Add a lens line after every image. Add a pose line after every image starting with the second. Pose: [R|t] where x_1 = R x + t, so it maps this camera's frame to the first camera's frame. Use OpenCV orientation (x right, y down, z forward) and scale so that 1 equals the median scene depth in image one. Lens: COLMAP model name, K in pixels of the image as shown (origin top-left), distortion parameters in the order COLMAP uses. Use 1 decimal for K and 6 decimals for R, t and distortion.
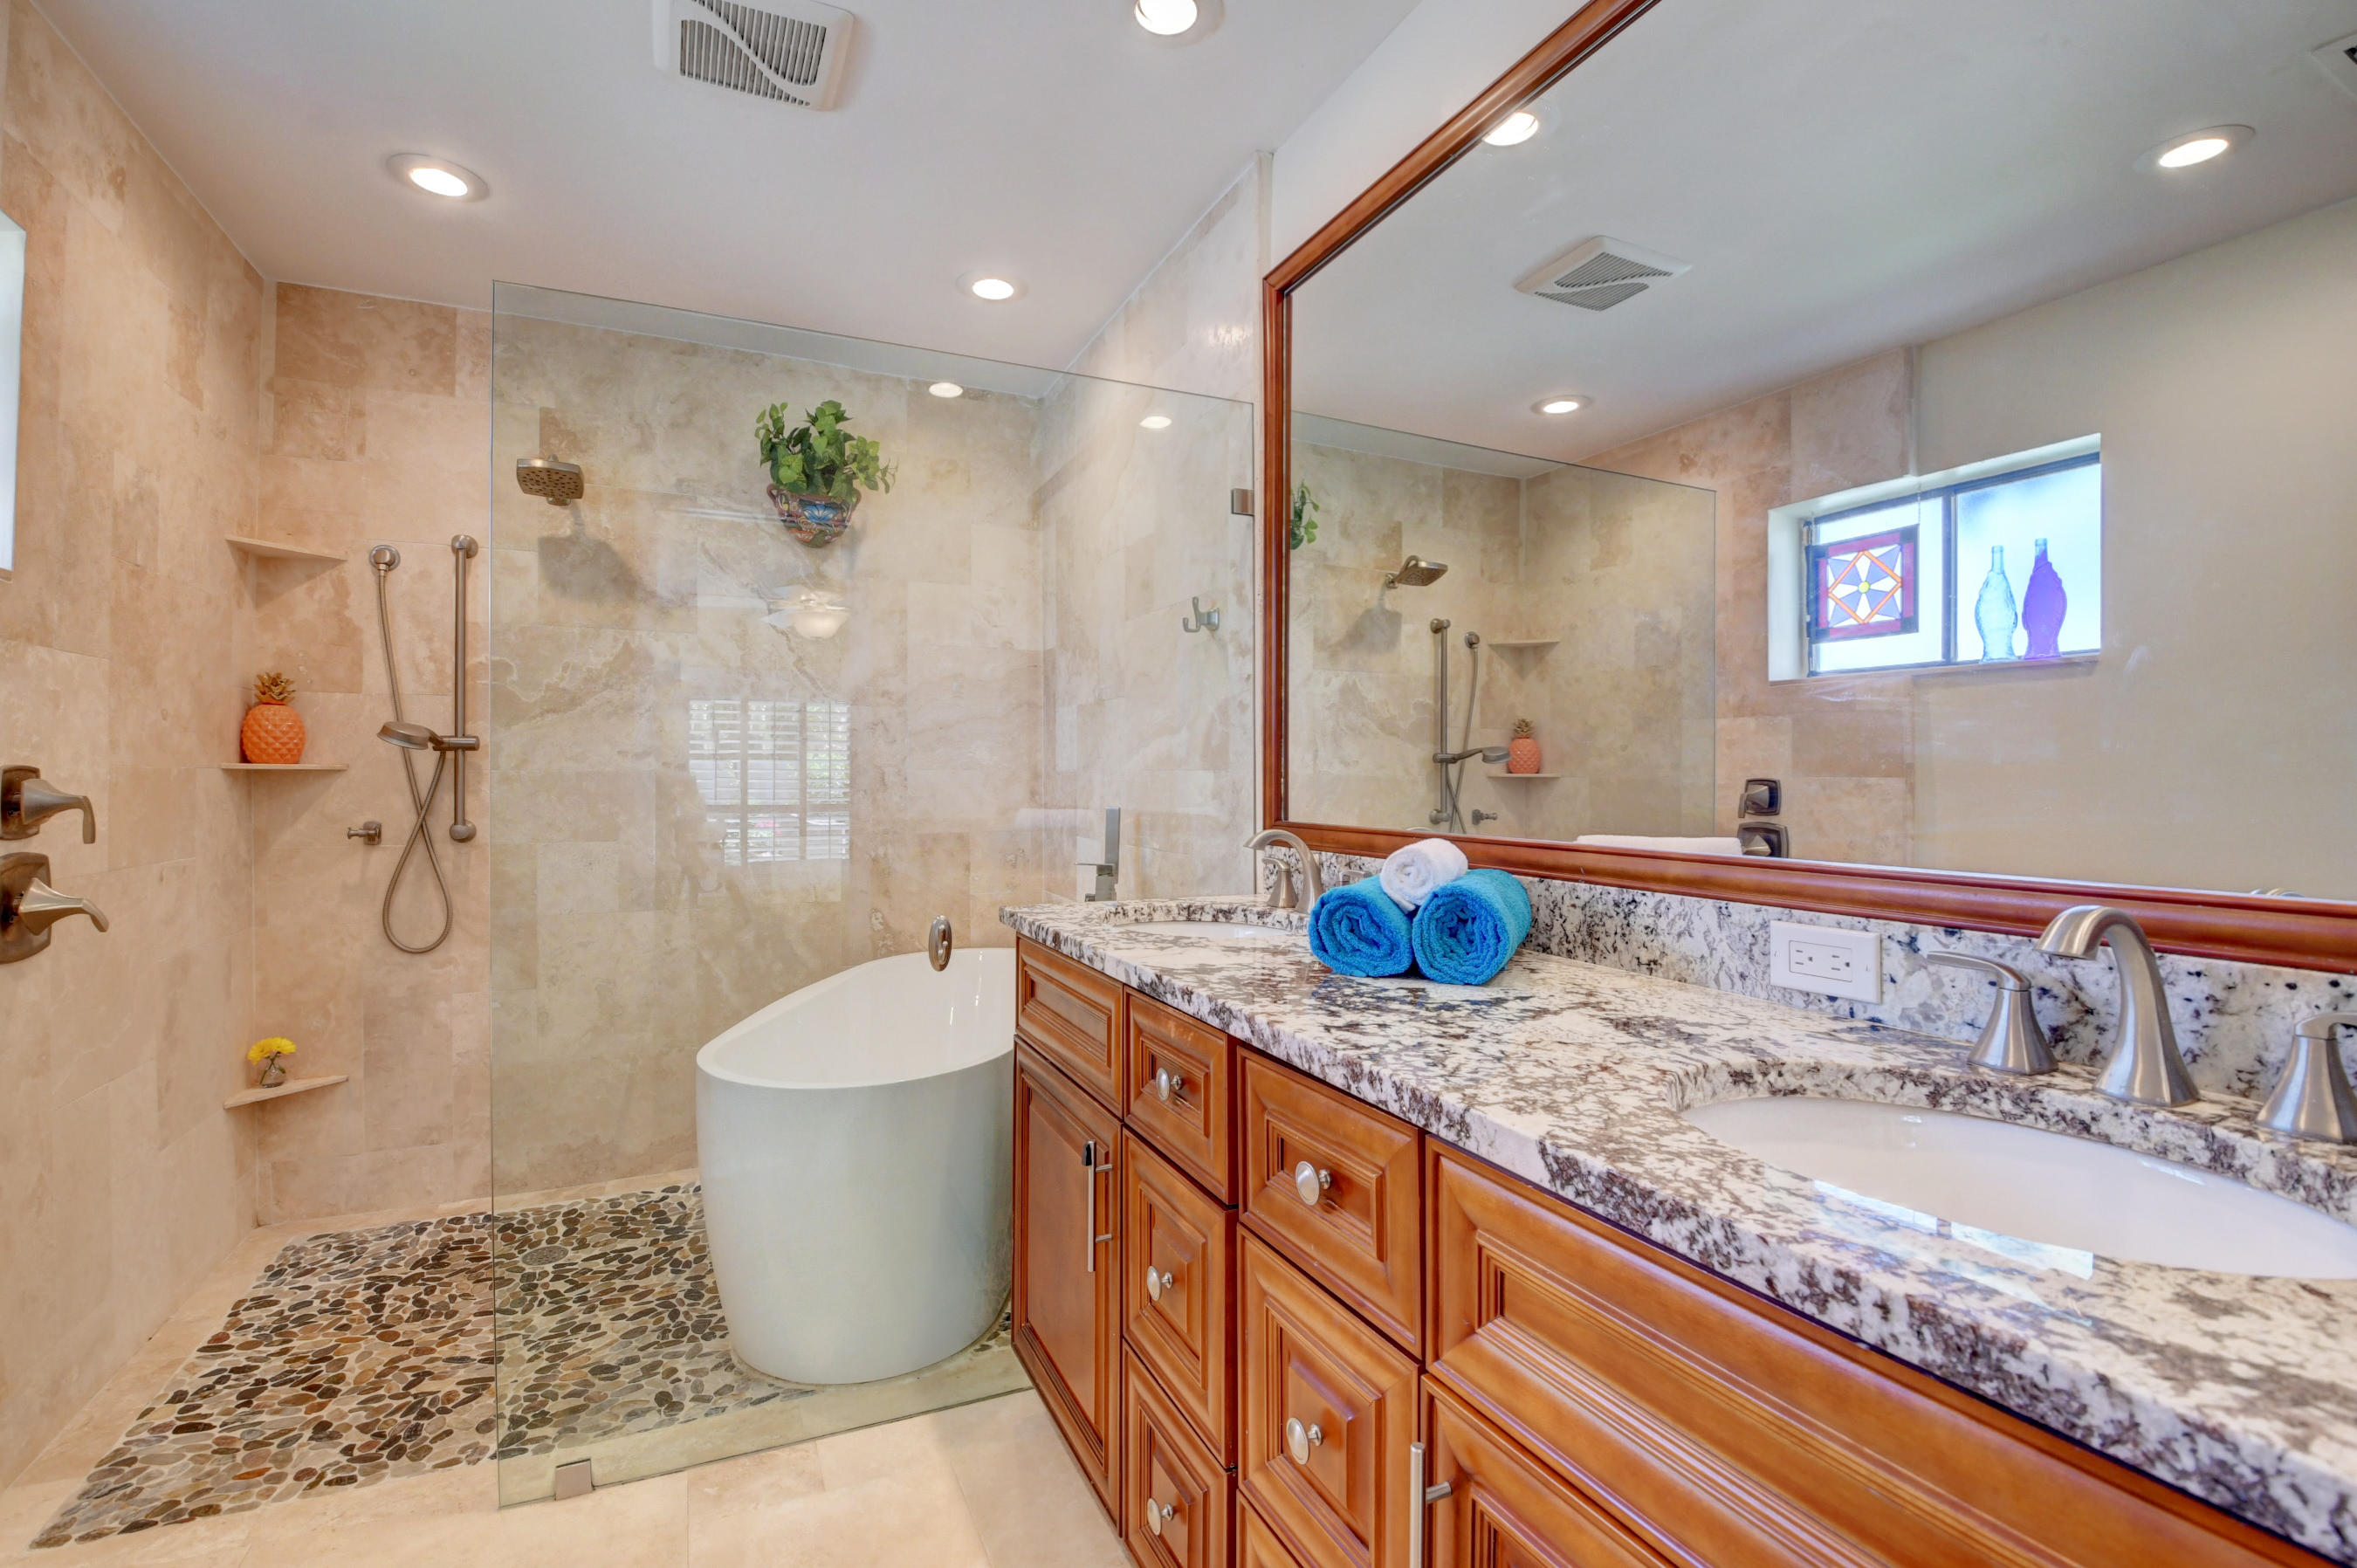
lens RADIAL K [[1033.8, 0, 1176.2], [0, 1033.8, 774.6], [0, 0, 1]] dist [0.002295, -0.019878]
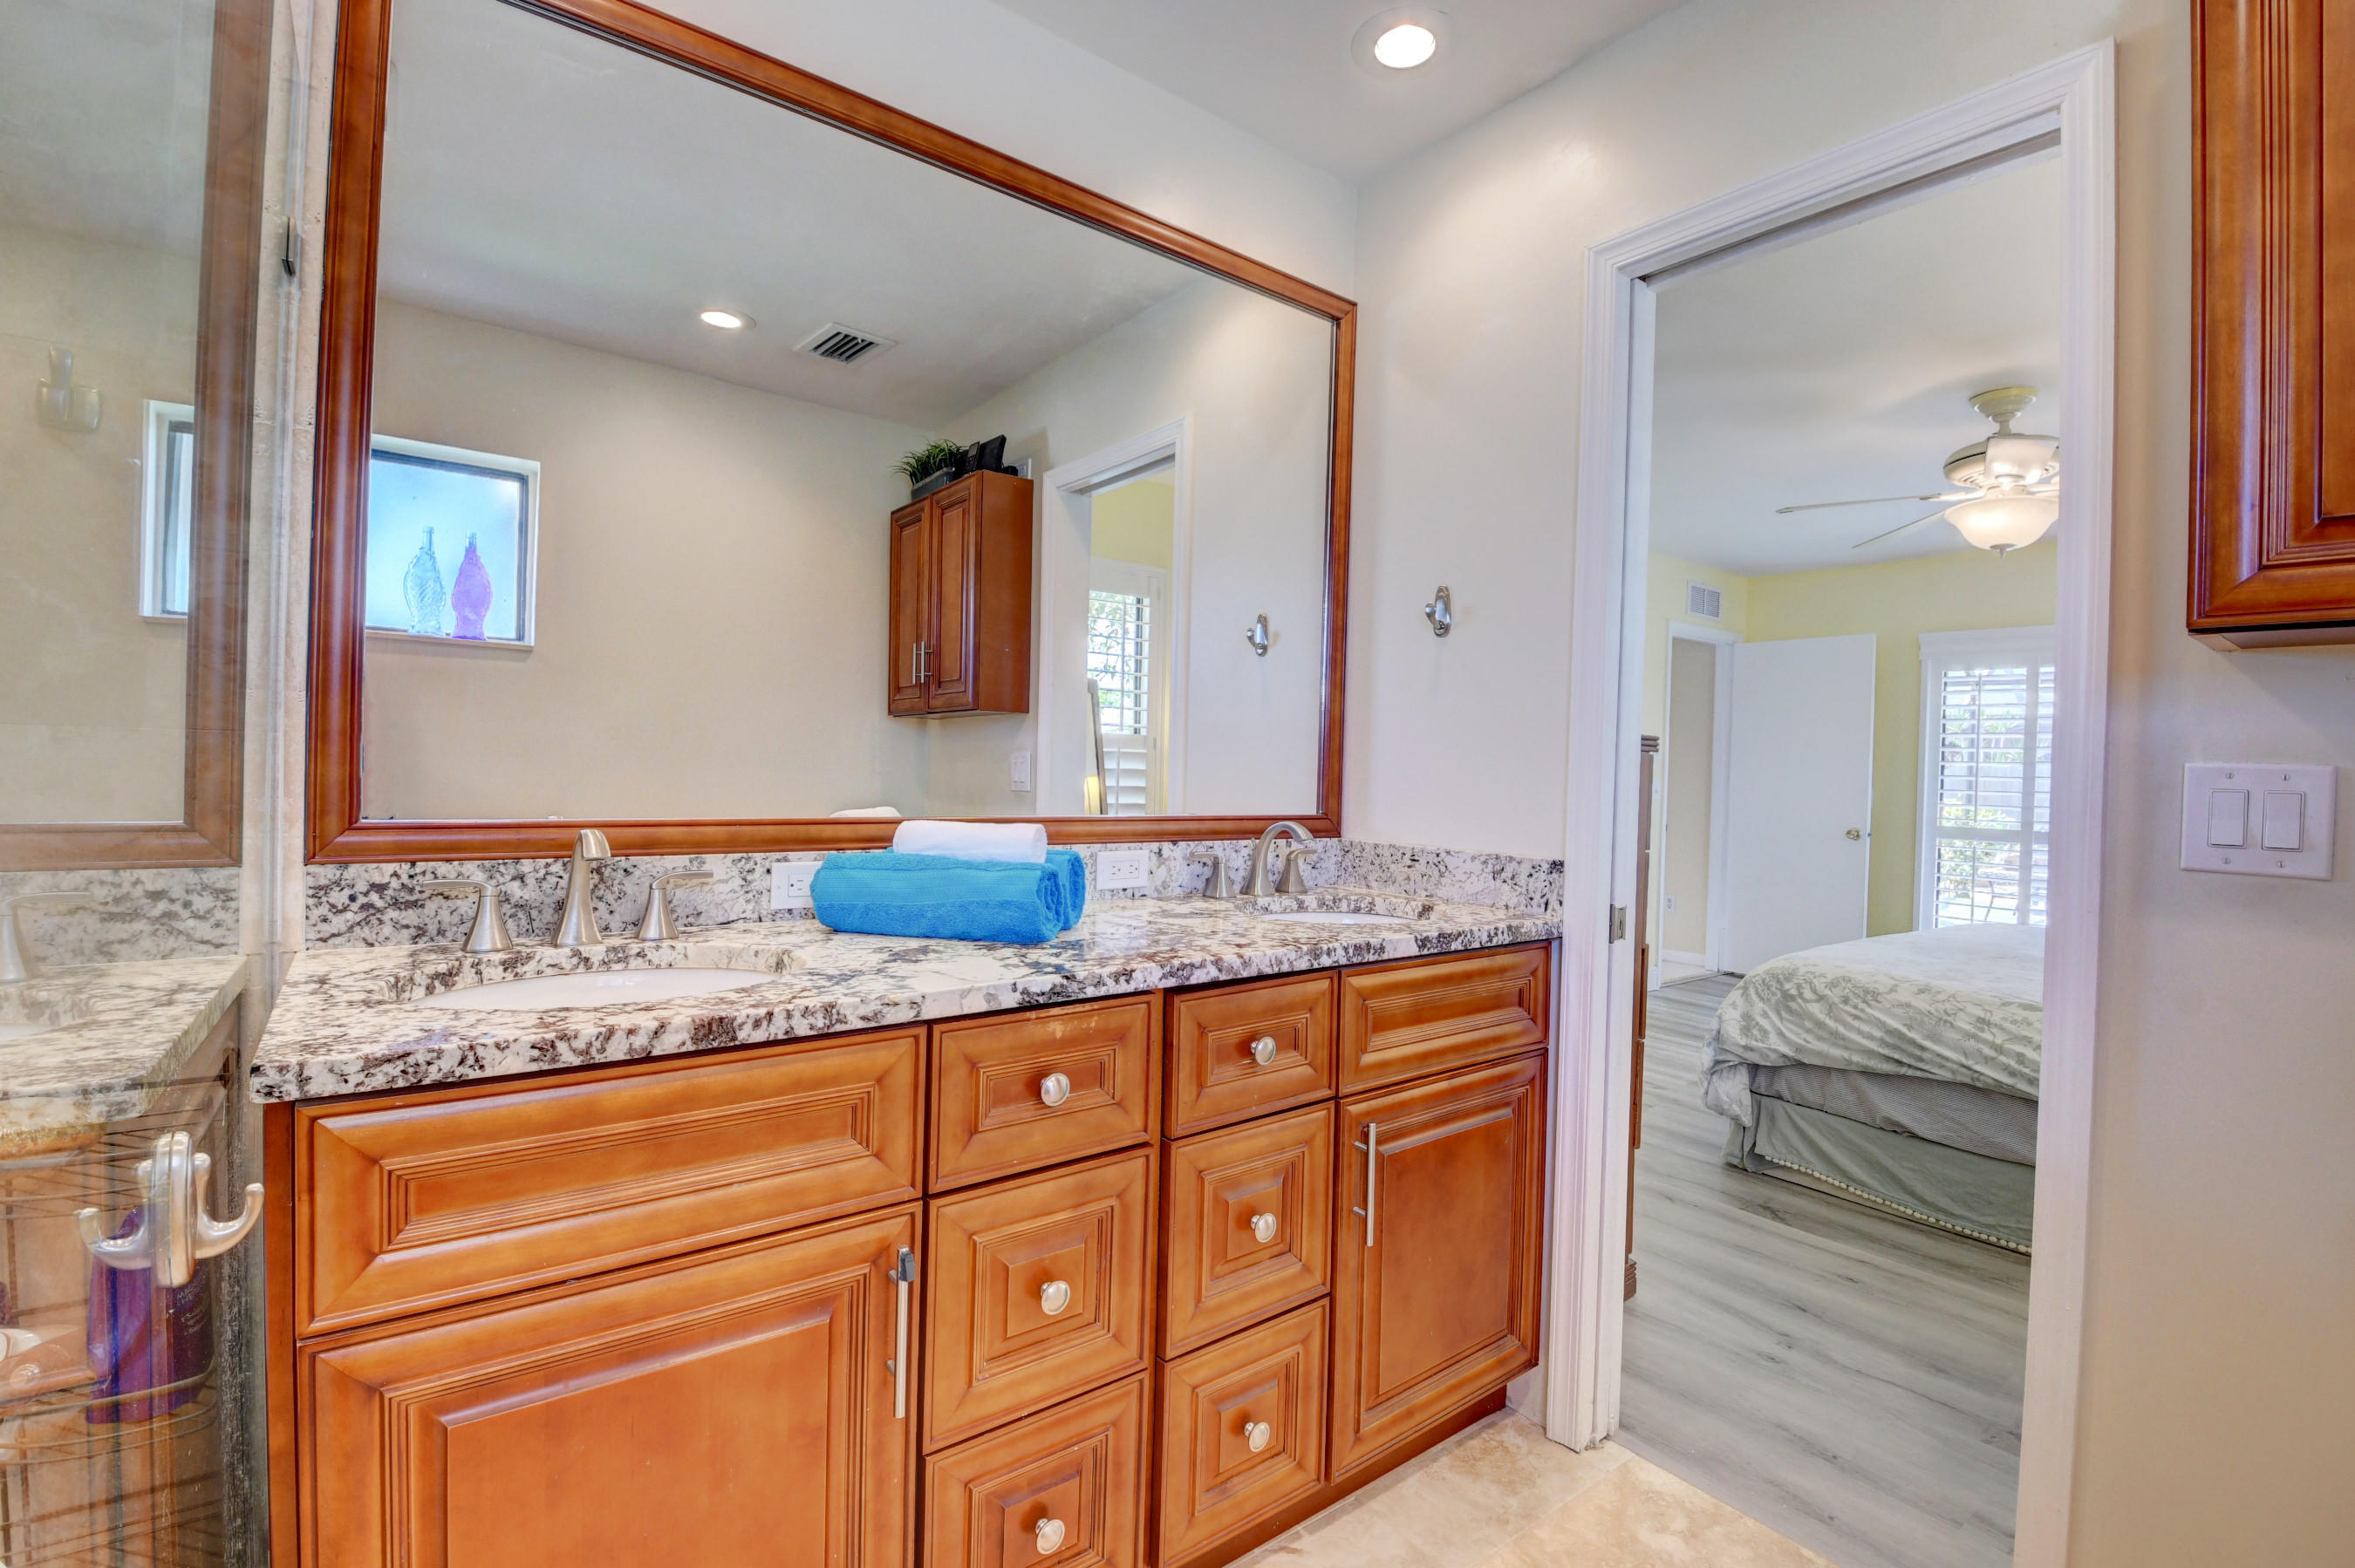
lens RADIAL K [[1032.7, 0, 1175.2], [0, 1032.7, 774.6], [0, 0, 1]] dist [0.002295, -0.019878]
pose [[-0.210654, -0.016475, 0.977422, -0.453780], [-0.030979, 0.999468, 0.010170, -0.002166], [-0.977070, -0.028137, -0.211052, 0.518306]]
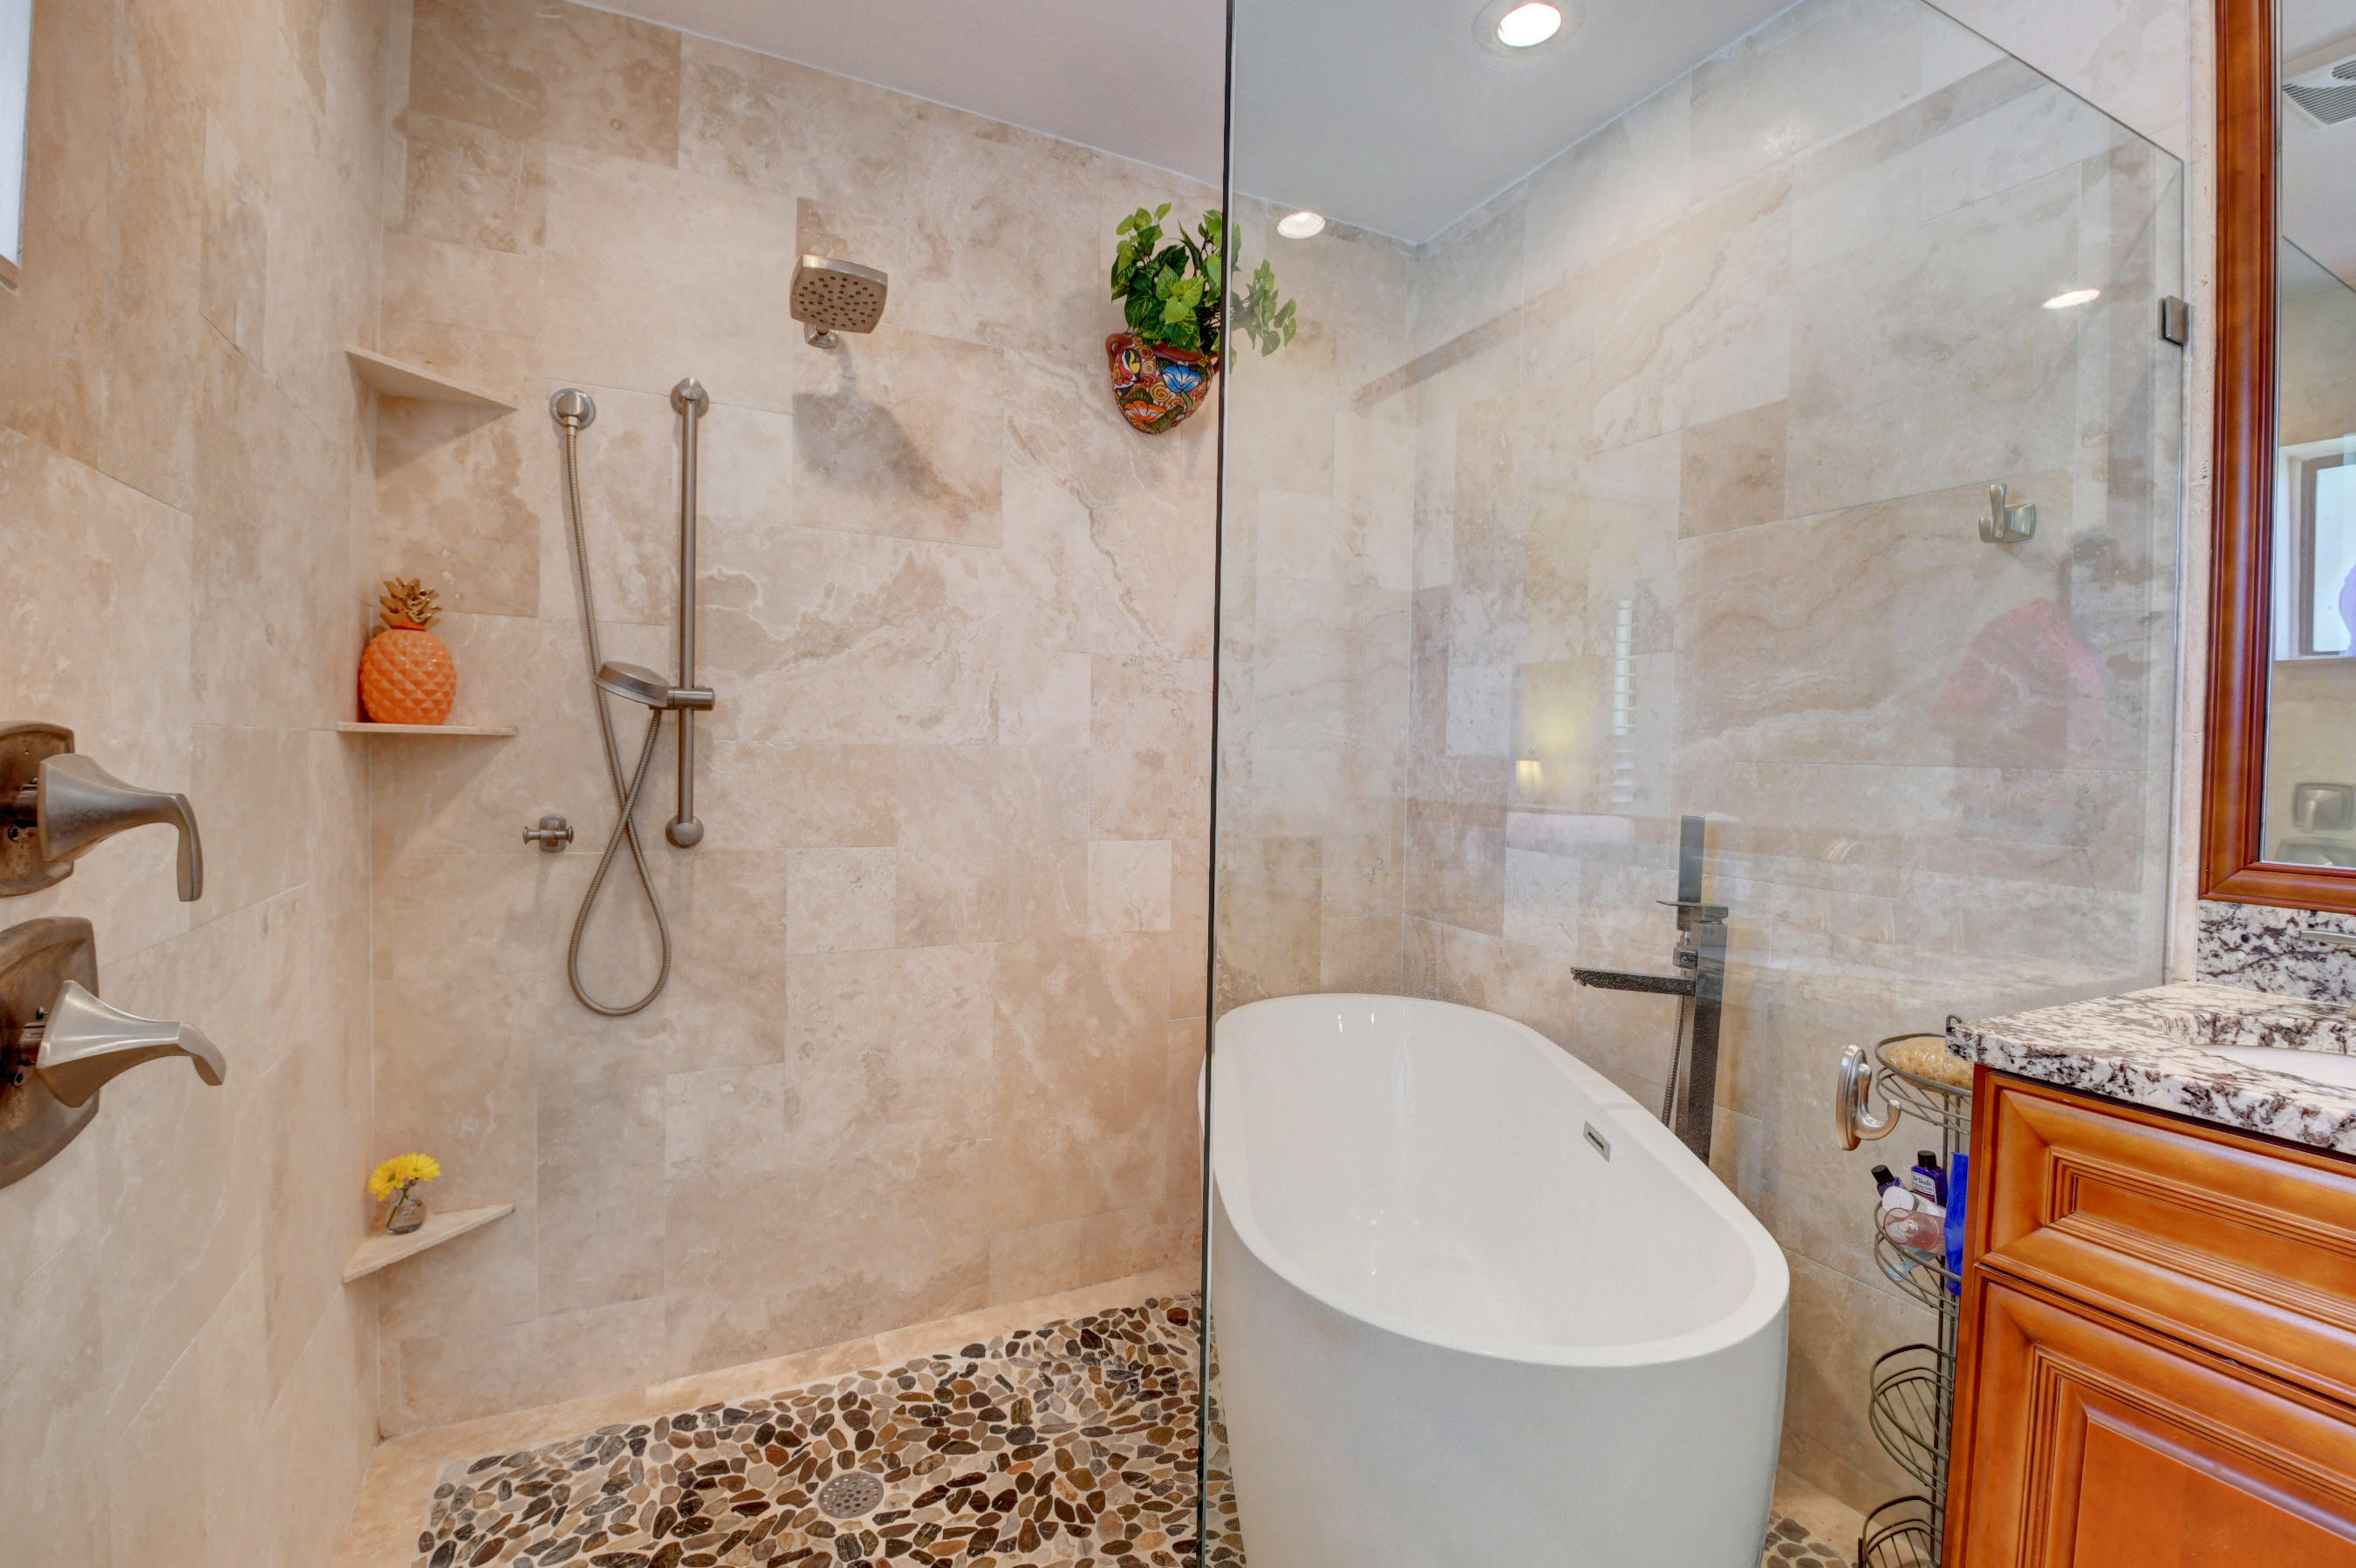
lens RADIAL K [[1033.2, 0, 1175.7], [0, 1033.2, 774.6], [0, 0, 1]] dist [0.002295, -0.019878]
pose [[0.999228, 0.019829, 0.033917, -0.415742], [-0.020670, 0.999483, 0.024644, -0.004788], [-0.033411, -0.025326, 0.999121, 0.338807]]
